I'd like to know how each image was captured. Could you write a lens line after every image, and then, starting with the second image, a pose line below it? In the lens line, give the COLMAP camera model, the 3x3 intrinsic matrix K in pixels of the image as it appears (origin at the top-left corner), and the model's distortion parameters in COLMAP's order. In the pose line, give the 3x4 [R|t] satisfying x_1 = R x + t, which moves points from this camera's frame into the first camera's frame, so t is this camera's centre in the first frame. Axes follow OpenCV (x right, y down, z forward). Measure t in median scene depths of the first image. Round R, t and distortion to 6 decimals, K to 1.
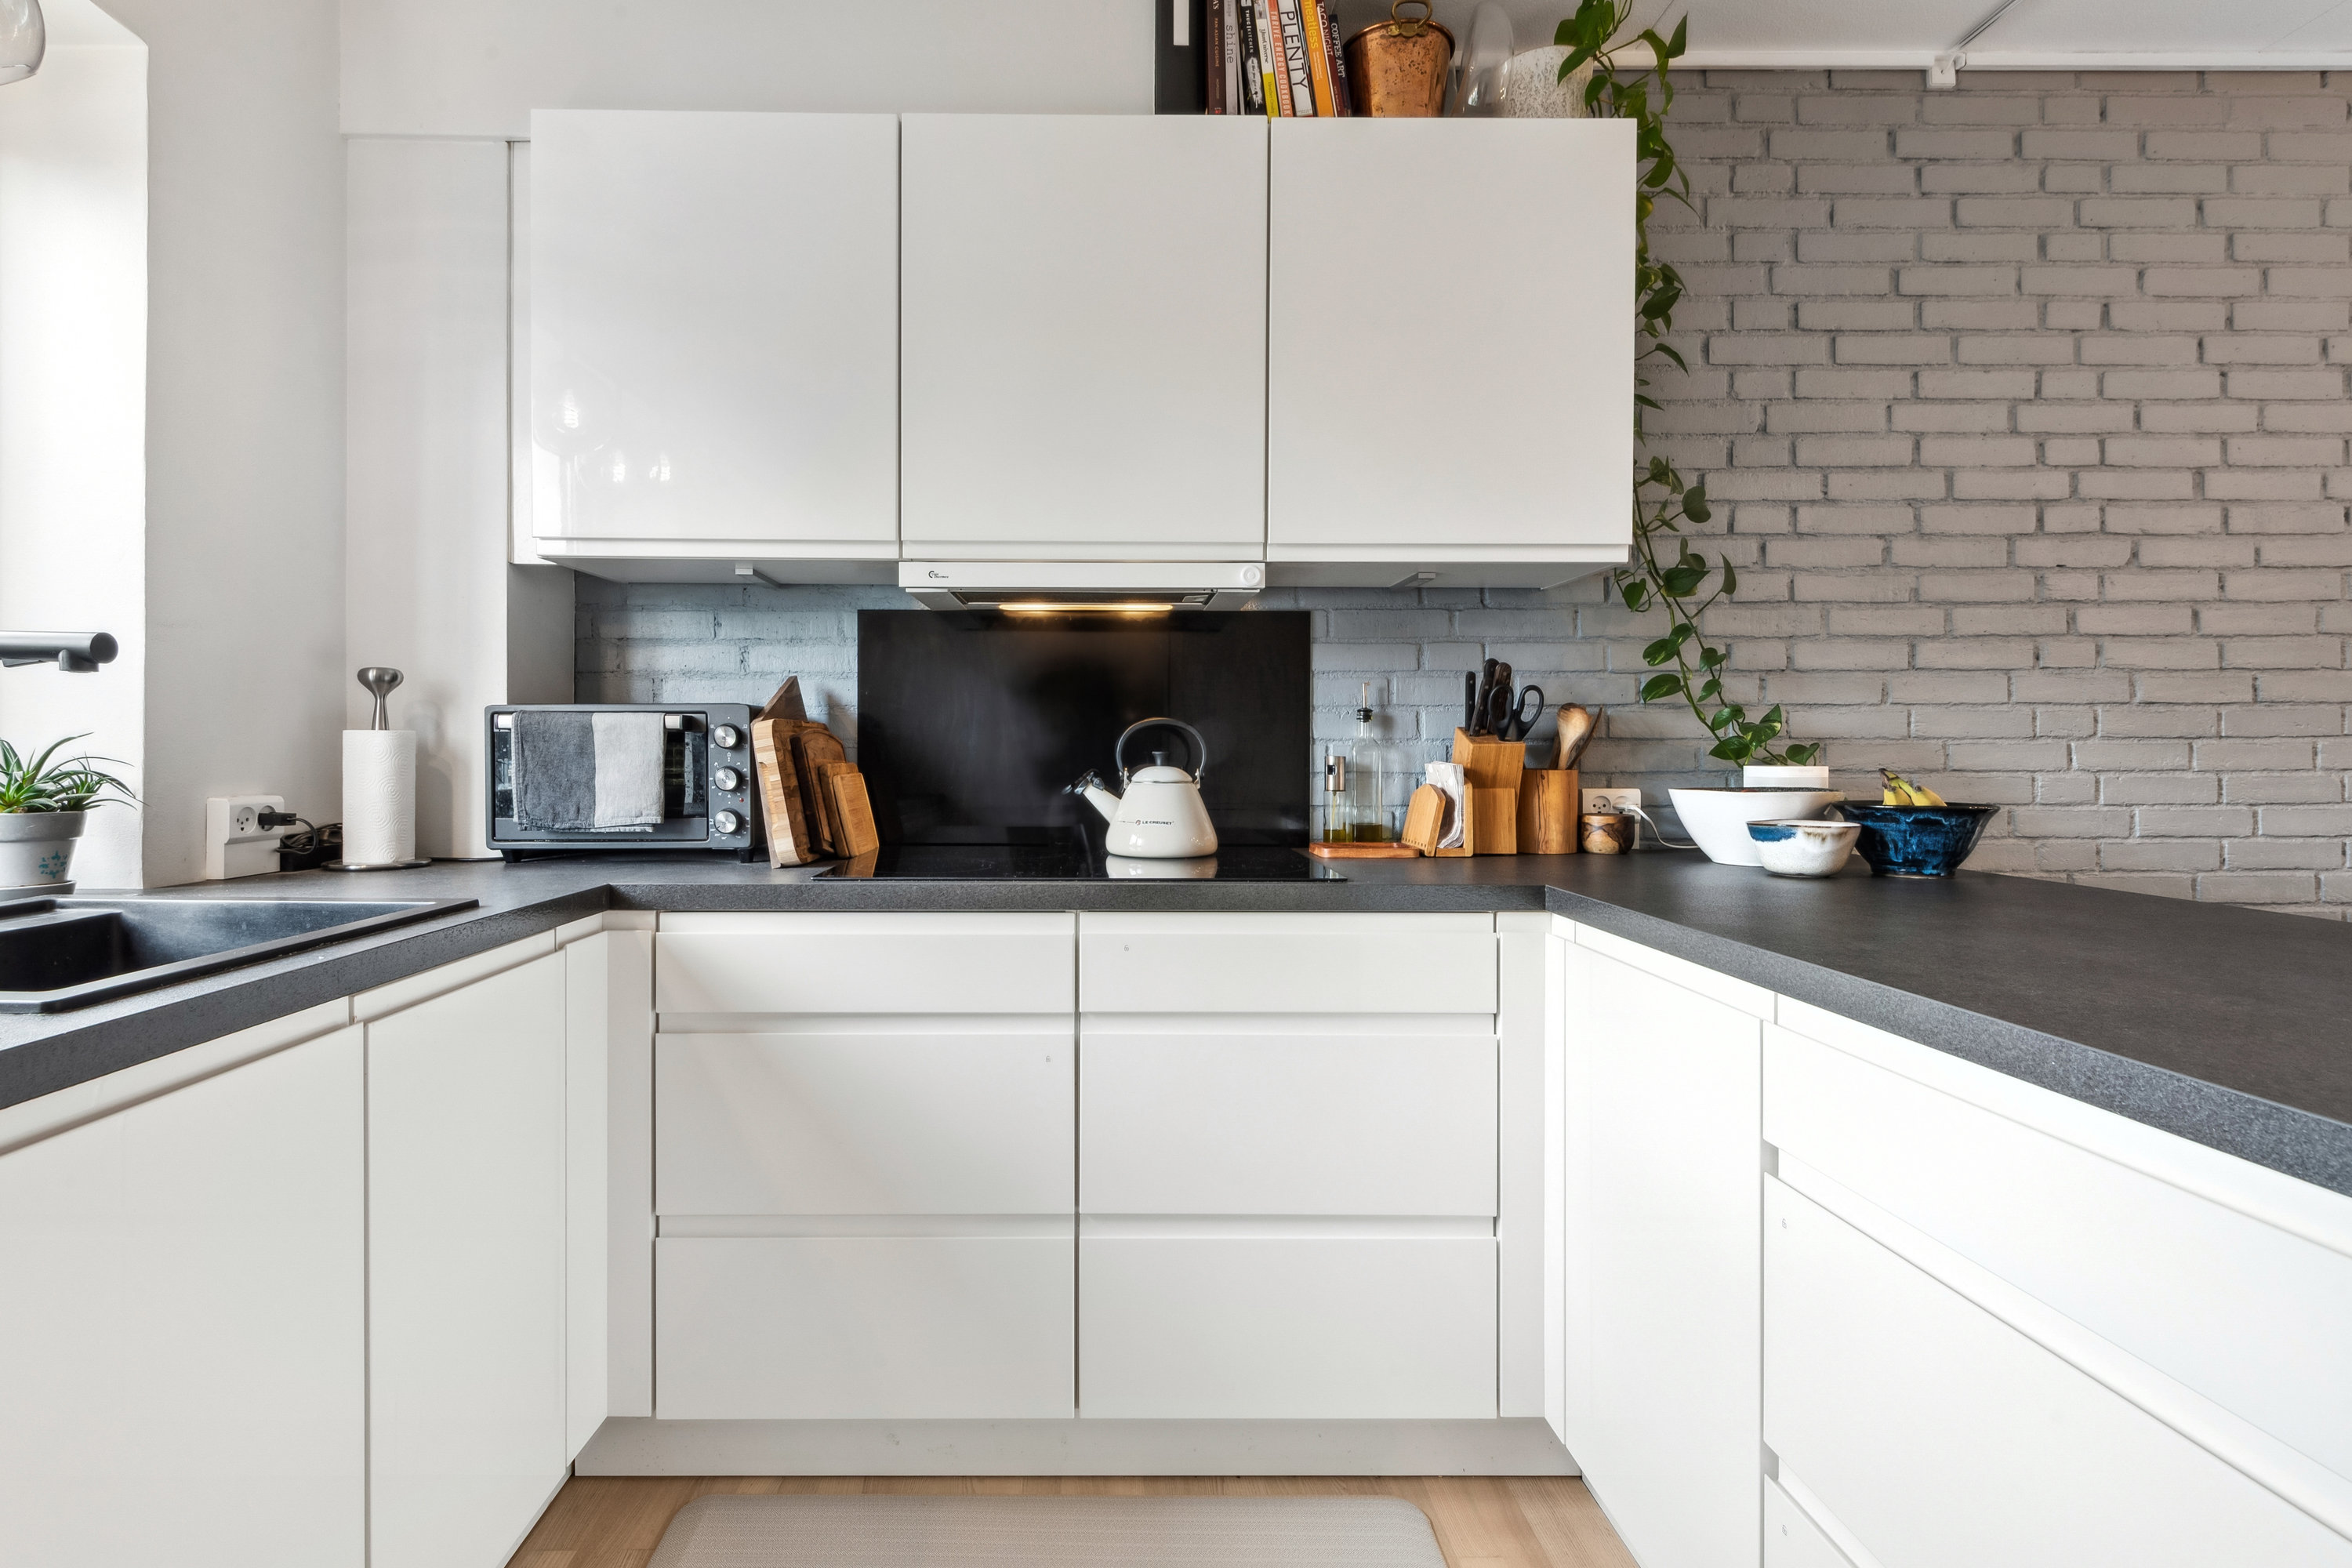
lens RADIAL K [[1107.5, 0, 1116.6], [0, 1107.5, 754.4], [0, 0, 1]] dist [0.001645, -0.001556]
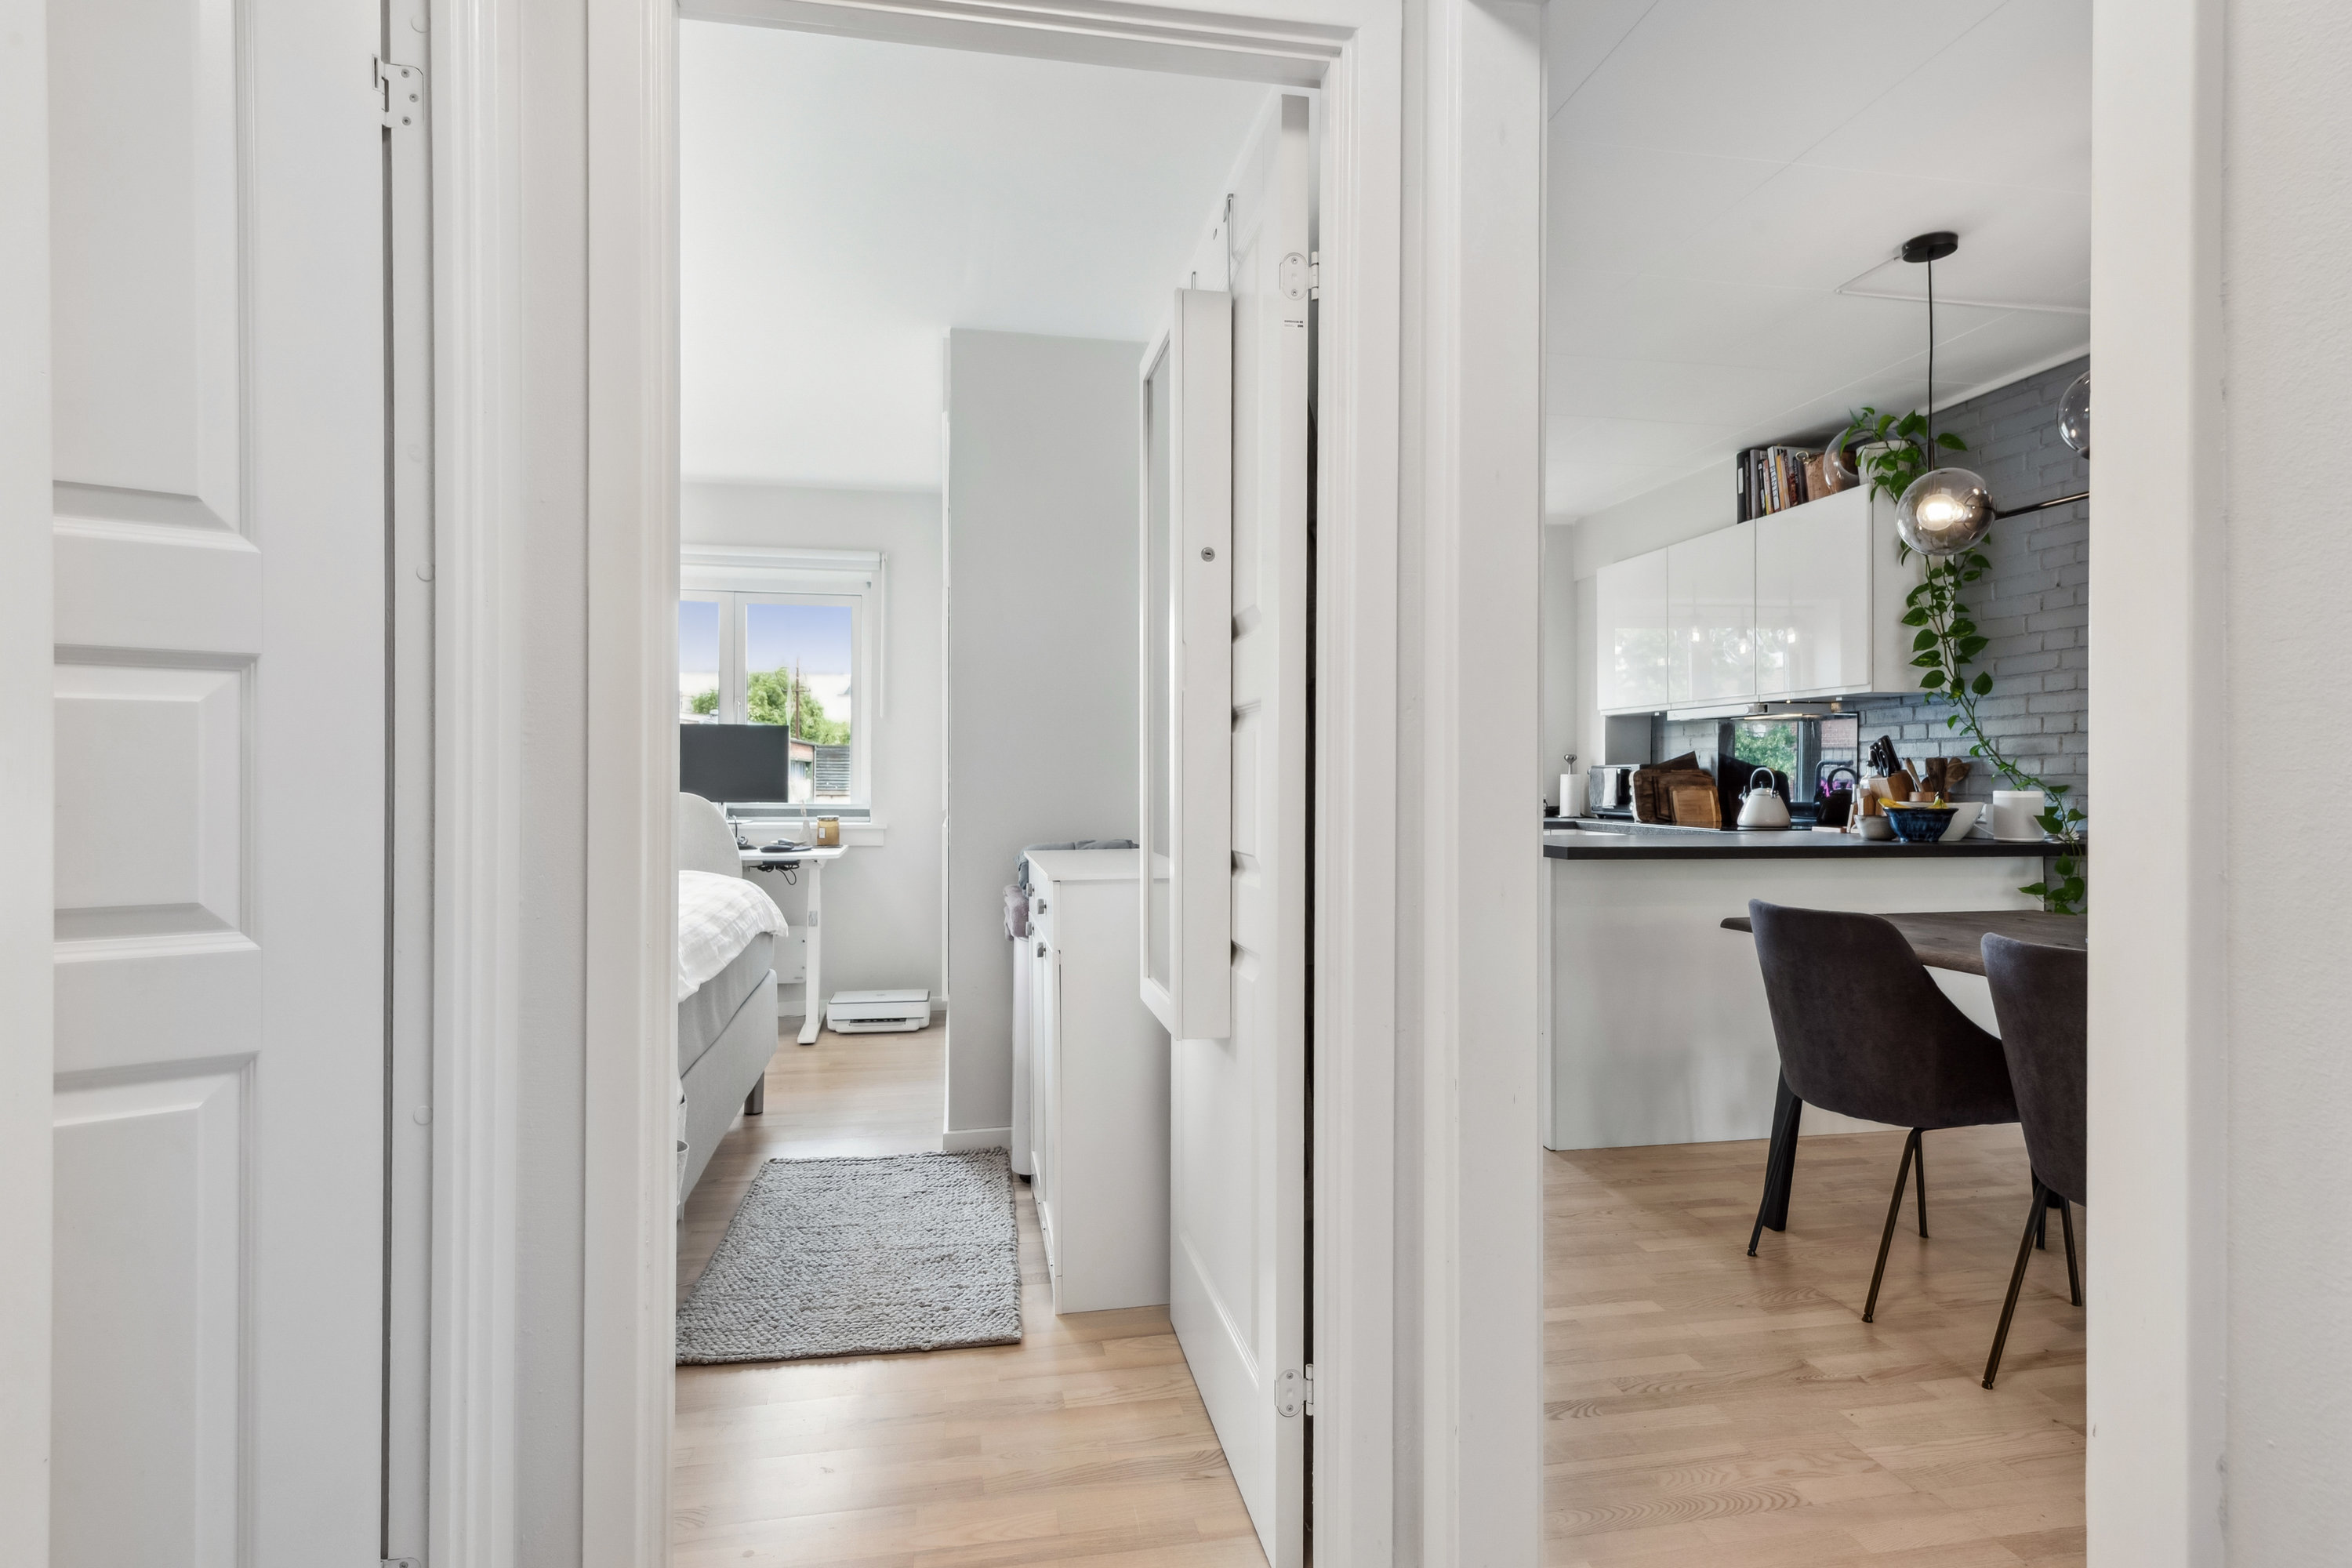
lens RADIAL K [[1235.2, 0, 1215.2], [0, 1235.2, 780.8], [0, 0, 1]] dist [0.019578, -0.000910]
pose [[0.210974, 0.001833, -0.977490, 2.122343], [-0.000373, 0.999998, 0.001794, -0.008239], [0.977492, -0.000014, 0.210974, -0.606225]]
